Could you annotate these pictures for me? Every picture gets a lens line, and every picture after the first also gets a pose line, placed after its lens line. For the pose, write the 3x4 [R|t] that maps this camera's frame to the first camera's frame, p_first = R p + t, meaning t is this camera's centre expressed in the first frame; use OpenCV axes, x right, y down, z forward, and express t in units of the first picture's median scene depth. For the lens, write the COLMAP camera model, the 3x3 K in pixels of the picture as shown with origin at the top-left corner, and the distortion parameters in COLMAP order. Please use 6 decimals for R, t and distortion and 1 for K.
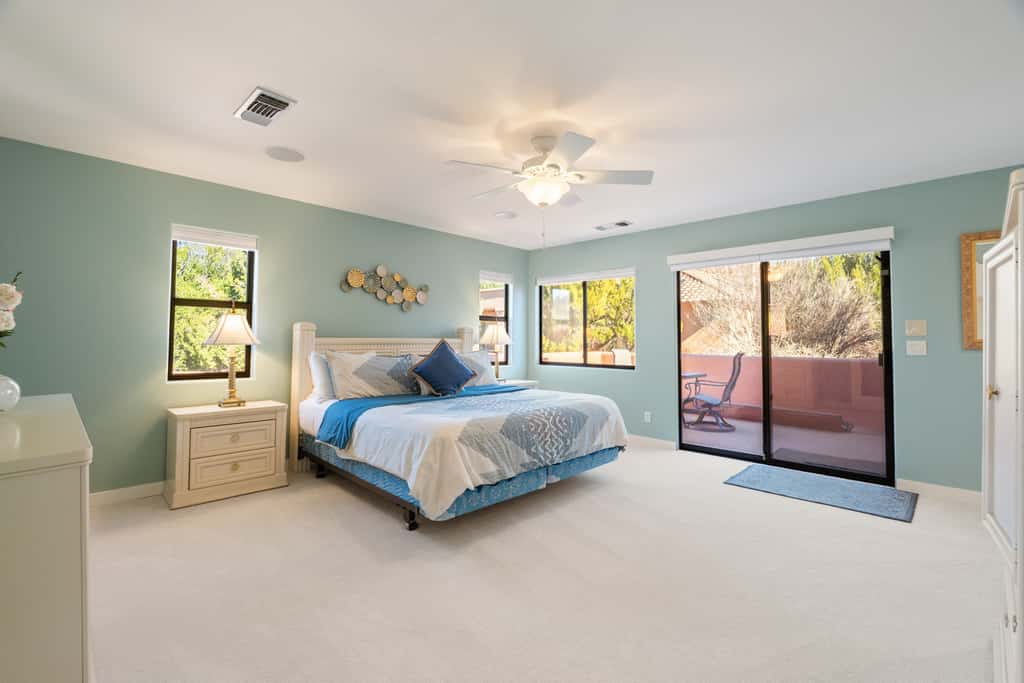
lens RADIAL K [[459.8, 0, 501.9], [0, 459.8, 325.3], [0, 0, 1]] dist [-0.001909, -0.000145]
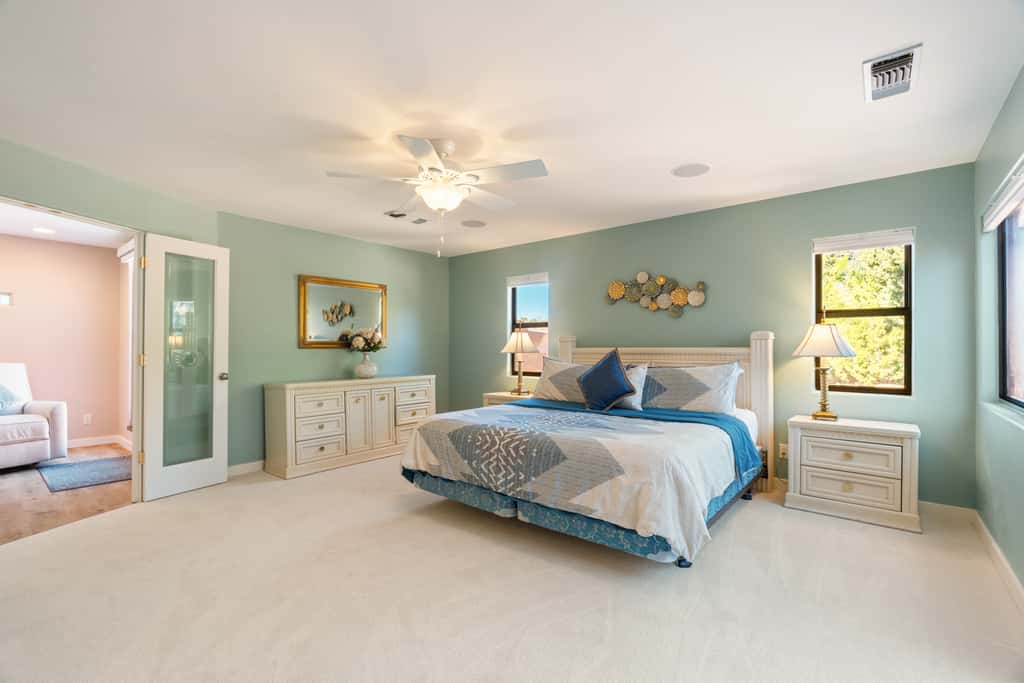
lens RADIAL K [[445.3, 0, 510.0], [0, 445.3, 349.7], [0, 0, 1]] dist [-0.016071, 0.000077]
pose [[0.092404, -0.003308, -0.995716, 0.883348], [0.031009, 0.999519, -0.000443, 0.033342], [0.995239, -0.030835, 0.092462, 0.888985]]
